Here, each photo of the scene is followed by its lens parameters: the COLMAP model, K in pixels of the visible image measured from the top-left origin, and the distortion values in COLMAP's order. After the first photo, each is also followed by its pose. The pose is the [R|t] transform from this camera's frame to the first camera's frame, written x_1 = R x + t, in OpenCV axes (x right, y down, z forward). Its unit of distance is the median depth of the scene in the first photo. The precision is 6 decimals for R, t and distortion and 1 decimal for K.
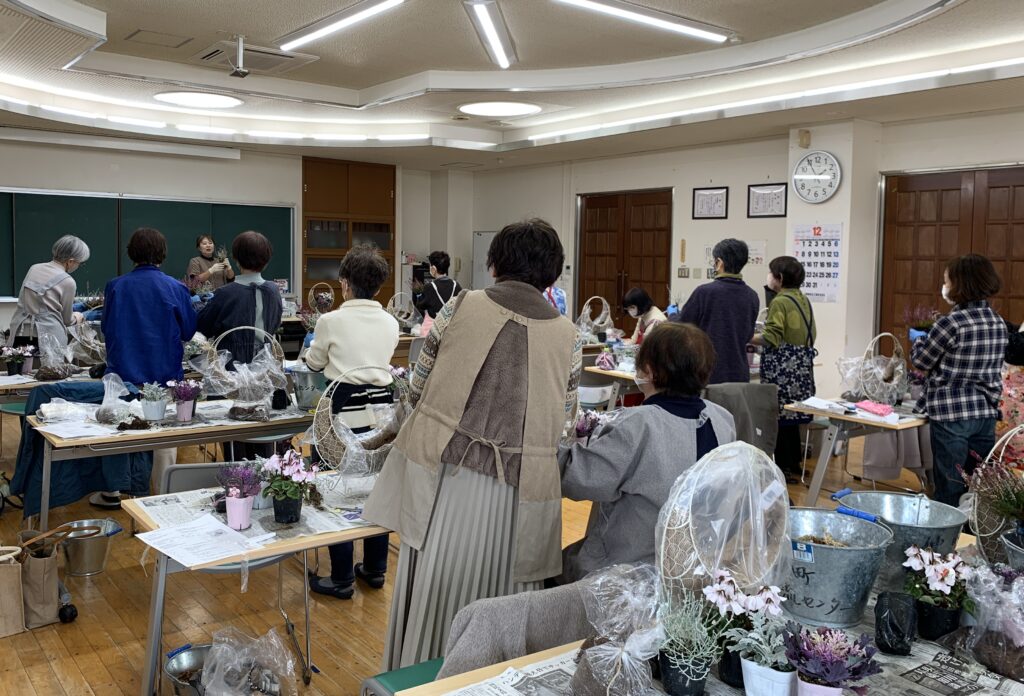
lens RADIAL K [[922.3, 0, 495.4], [0, 922.3, 345.8], [0, 0, 1]] dist [0.047278, -0.007083]
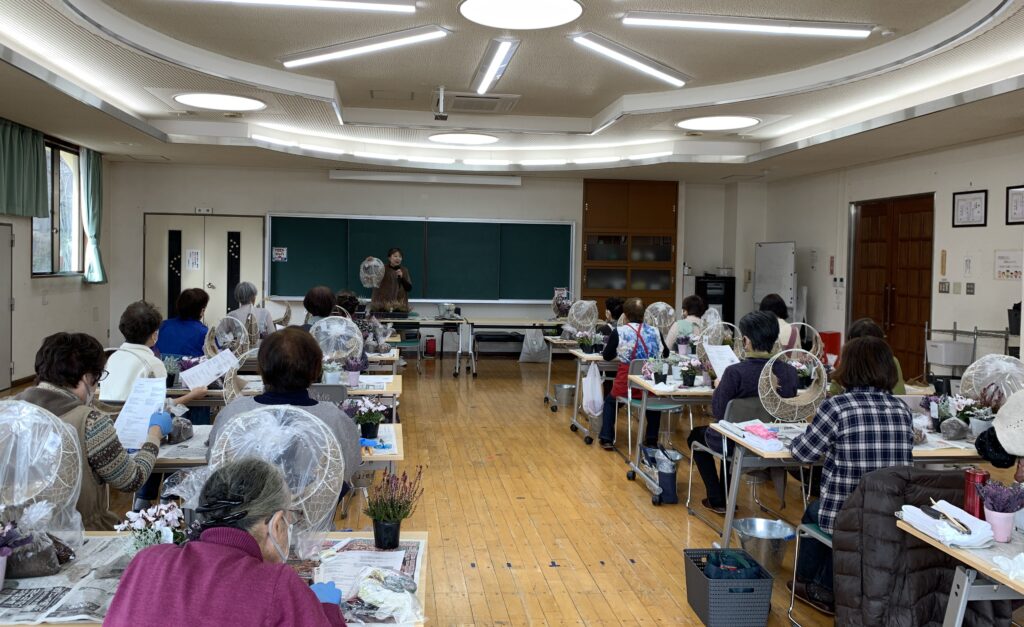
lens RADIAL K [[851.8, 0, 493.7], [0, 851.8, 288.0], [0, 0, 1]] dist [0.050318, -0.075435]
pose [[0.865777, 0.013474, -0.500249, 0.241791], [-0.047846, 0.997287, -0.055944, -0.011808], [0.498138, 0.072370, 0.864072, 0.075165]]
